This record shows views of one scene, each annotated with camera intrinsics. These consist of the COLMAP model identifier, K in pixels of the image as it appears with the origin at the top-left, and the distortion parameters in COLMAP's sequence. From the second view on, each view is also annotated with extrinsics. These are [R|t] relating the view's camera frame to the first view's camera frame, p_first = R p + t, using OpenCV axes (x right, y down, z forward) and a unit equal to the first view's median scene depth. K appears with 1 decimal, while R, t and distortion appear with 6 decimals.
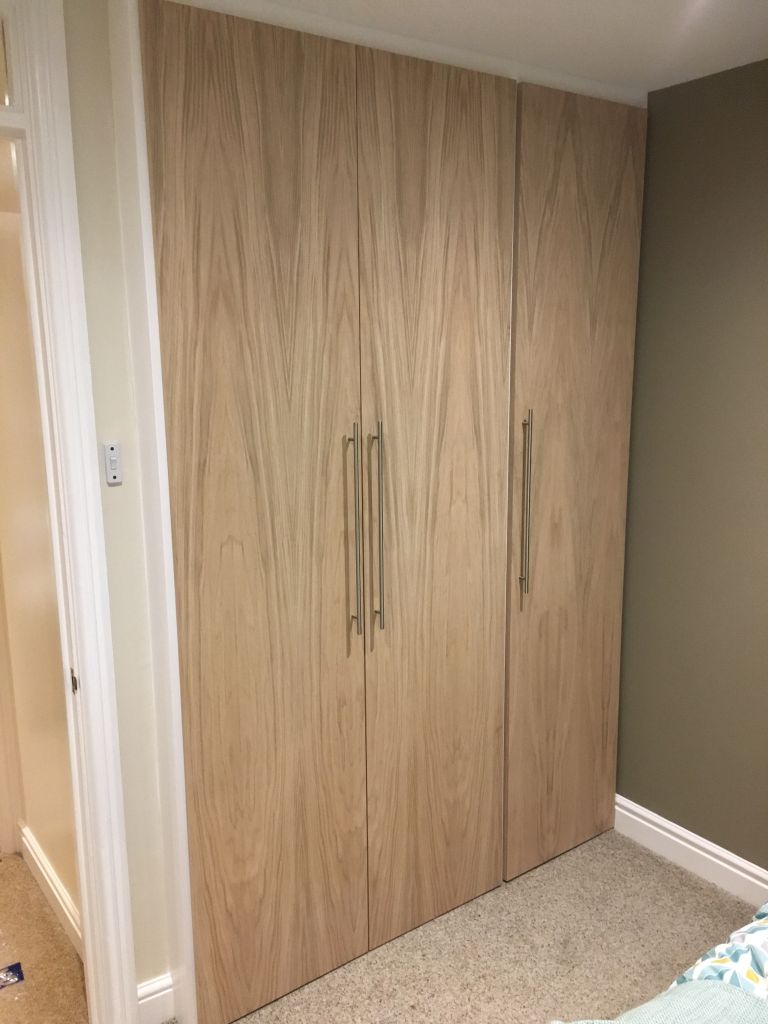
lens RADIAL K [[870.1, 0, 387.6], [0, 870.1, 512.3], [0, 0, 1]] dist [0.082098, -0.104477]
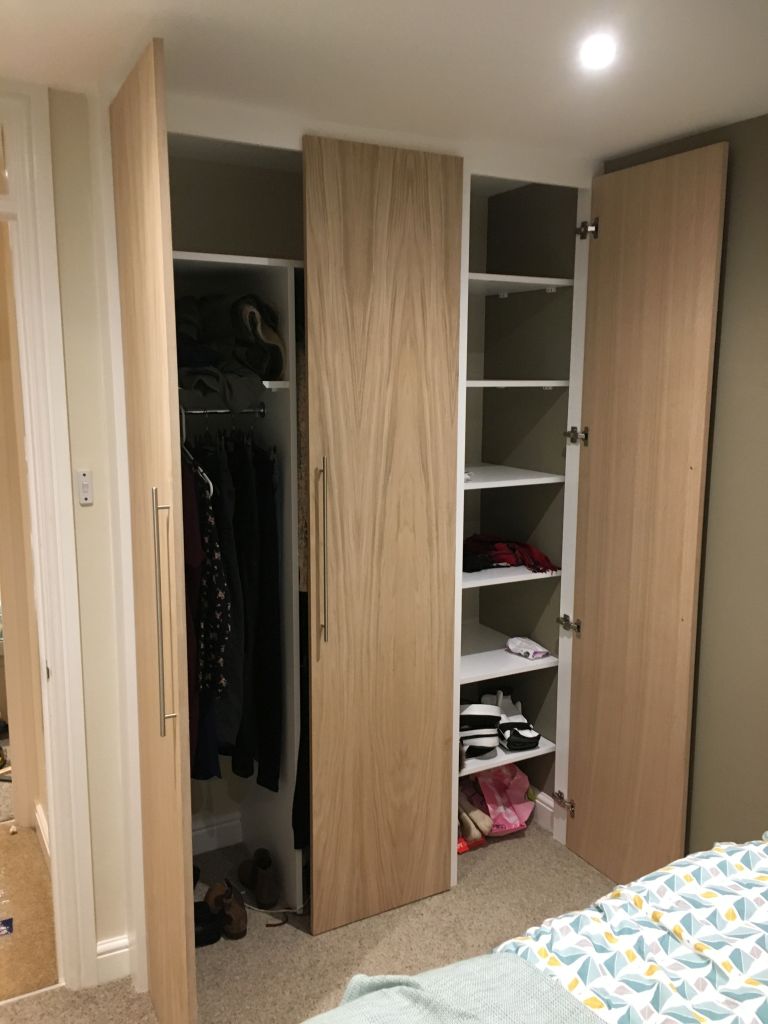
lens RADIAL K [[870.1, 0, 381.1], [0, 870.1, 508.4], [0, 0, 1]] dist [0.082098, -0.104477]
pose [[0.992566, 0.034546, -0.116703, 0.182546], [-0.038280, 0.998819, -0.029911, -0.005770], [0.115532, 0.034156, 0.992716, -0.105881]]
